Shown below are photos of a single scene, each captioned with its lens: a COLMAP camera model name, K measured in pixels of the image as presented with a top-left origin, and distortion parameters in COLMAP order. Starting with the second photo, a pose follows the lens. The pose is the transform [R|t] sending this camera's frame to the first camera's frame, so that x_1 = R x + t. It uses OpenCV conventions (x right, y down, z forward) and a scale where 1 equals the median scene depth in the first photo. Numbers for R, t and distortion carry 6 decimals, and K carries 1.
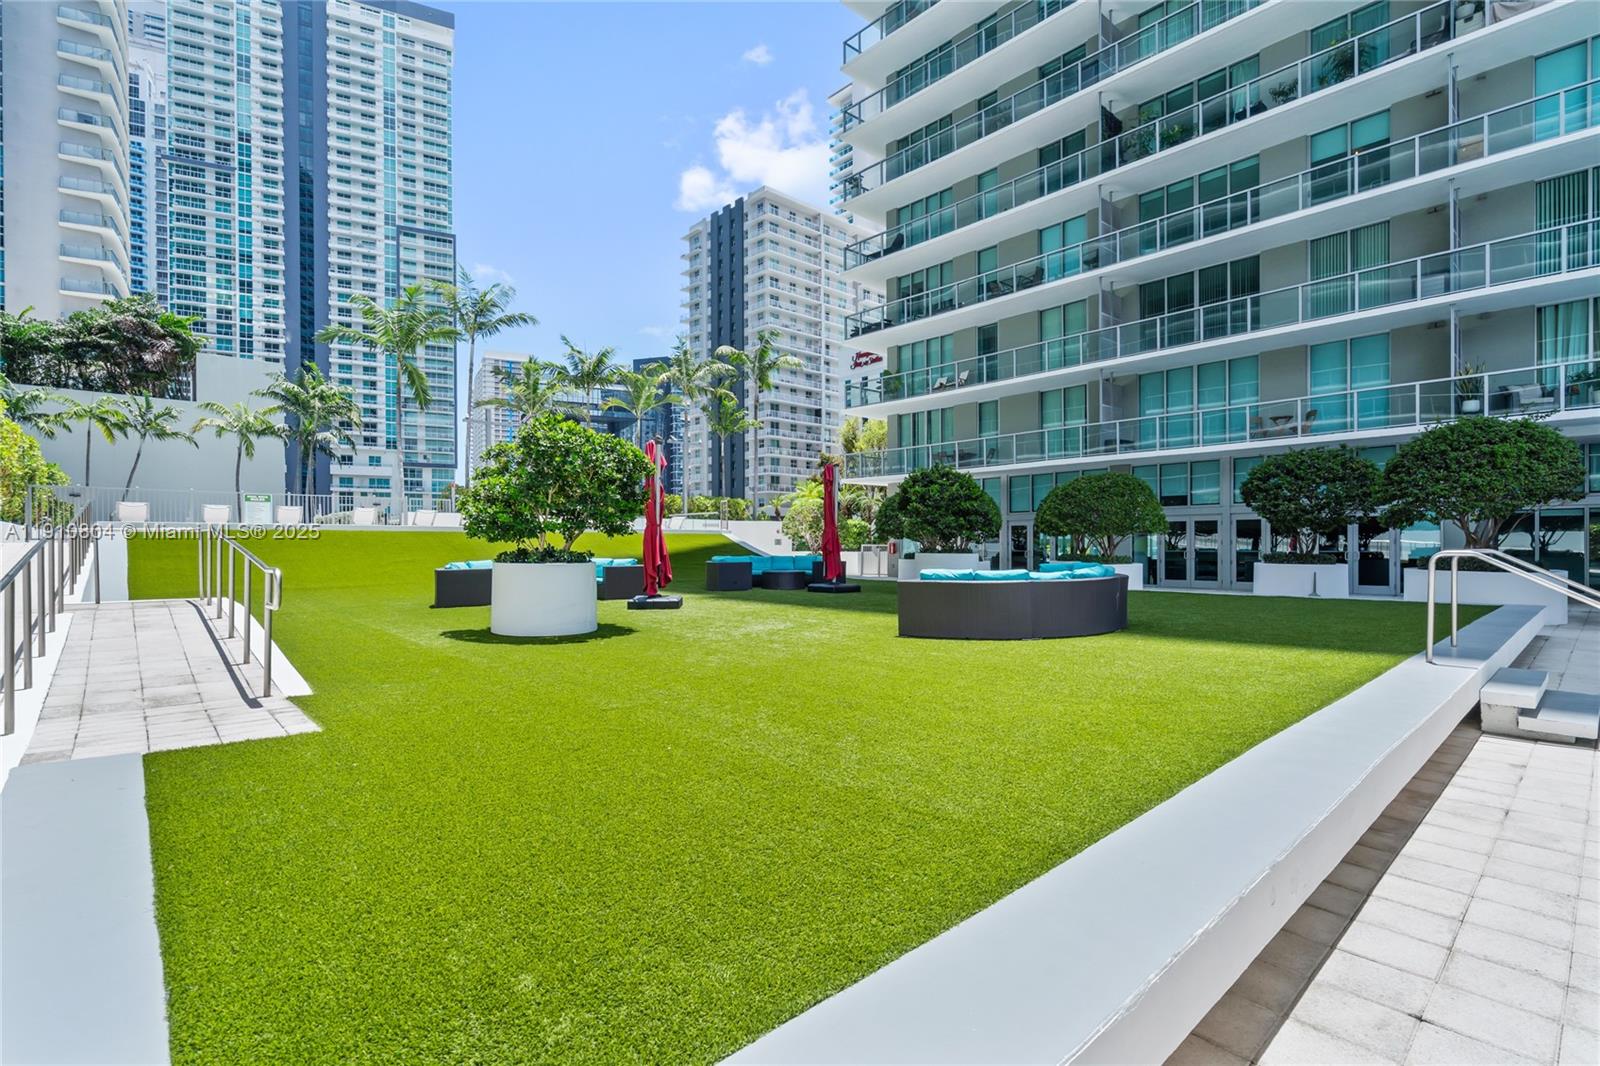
lens RADIAL K [[731.9, 0, 798.5], [0, 731.9, 535.0], [0, 0, 1]] dist [-0.016020, 0.000952]
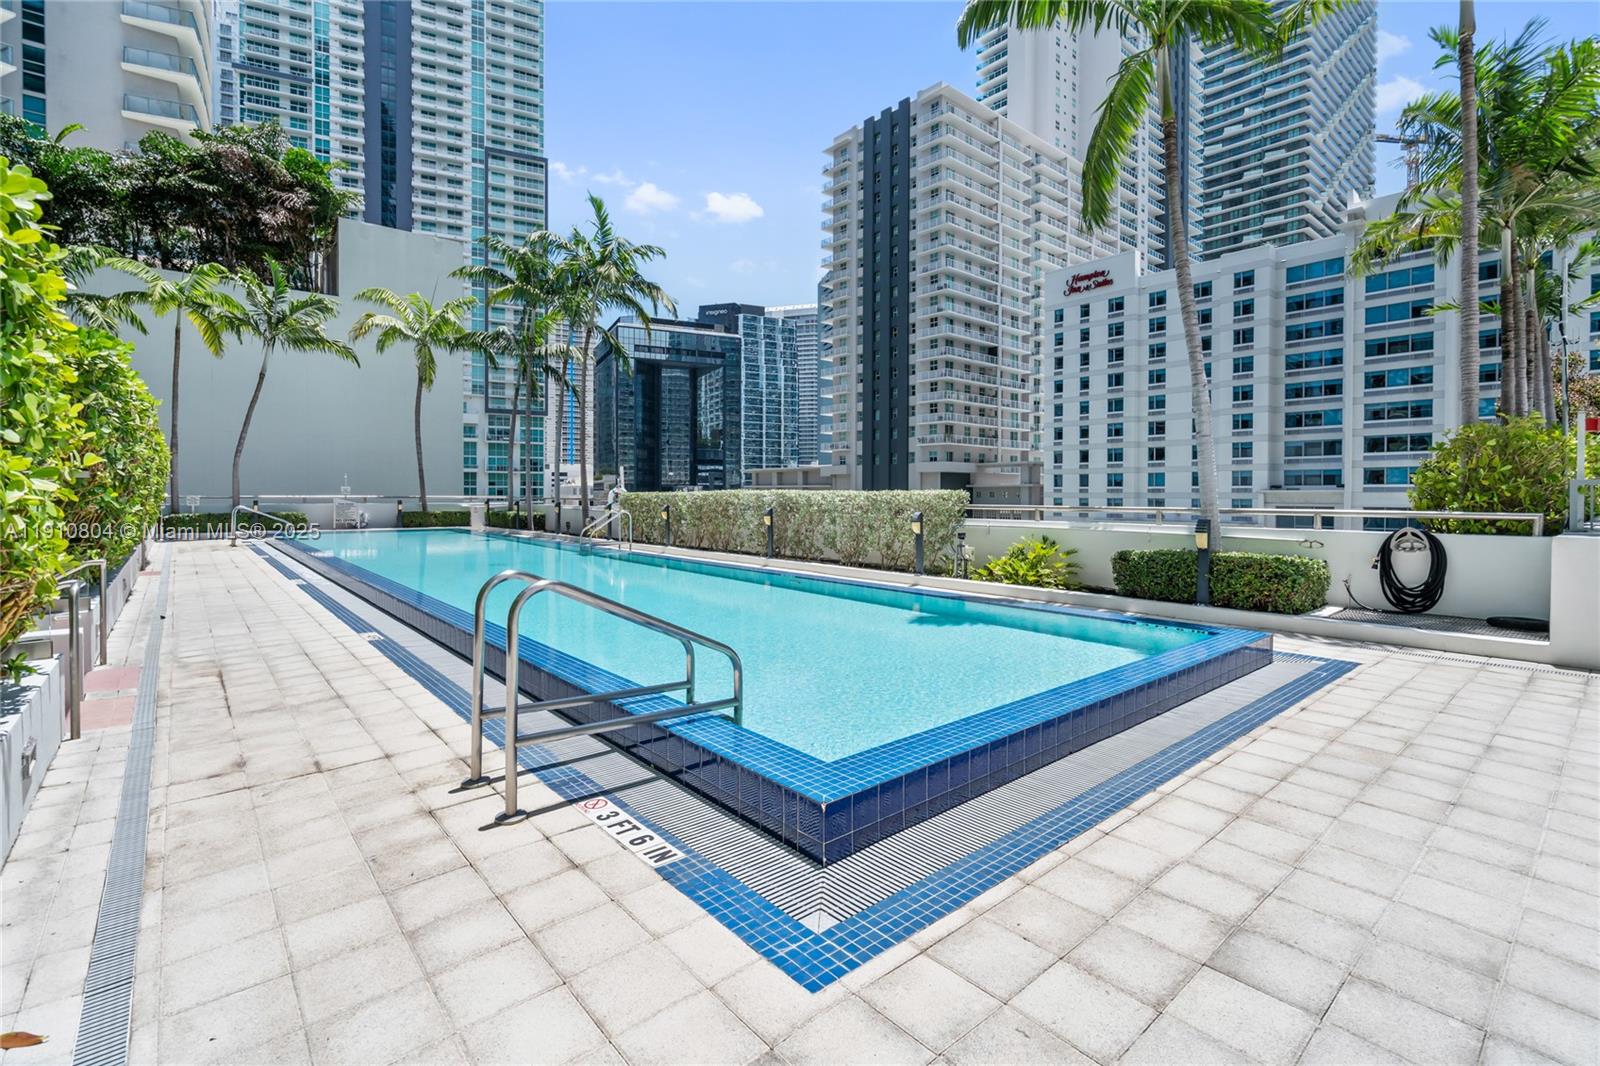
lens RADIAL K [[731.9, 0, 830.8], [0, 731.9, 491.0], [0, 0, 1]] dist [-0.016020, 0.000952]
pose [[0.999780, 0.006689, -0.019863, -0.110859], [-0.006531, 0.999947, 0.008014, -0.006989], [0.019916, -0.007882, 0.999771, 0.107360]]
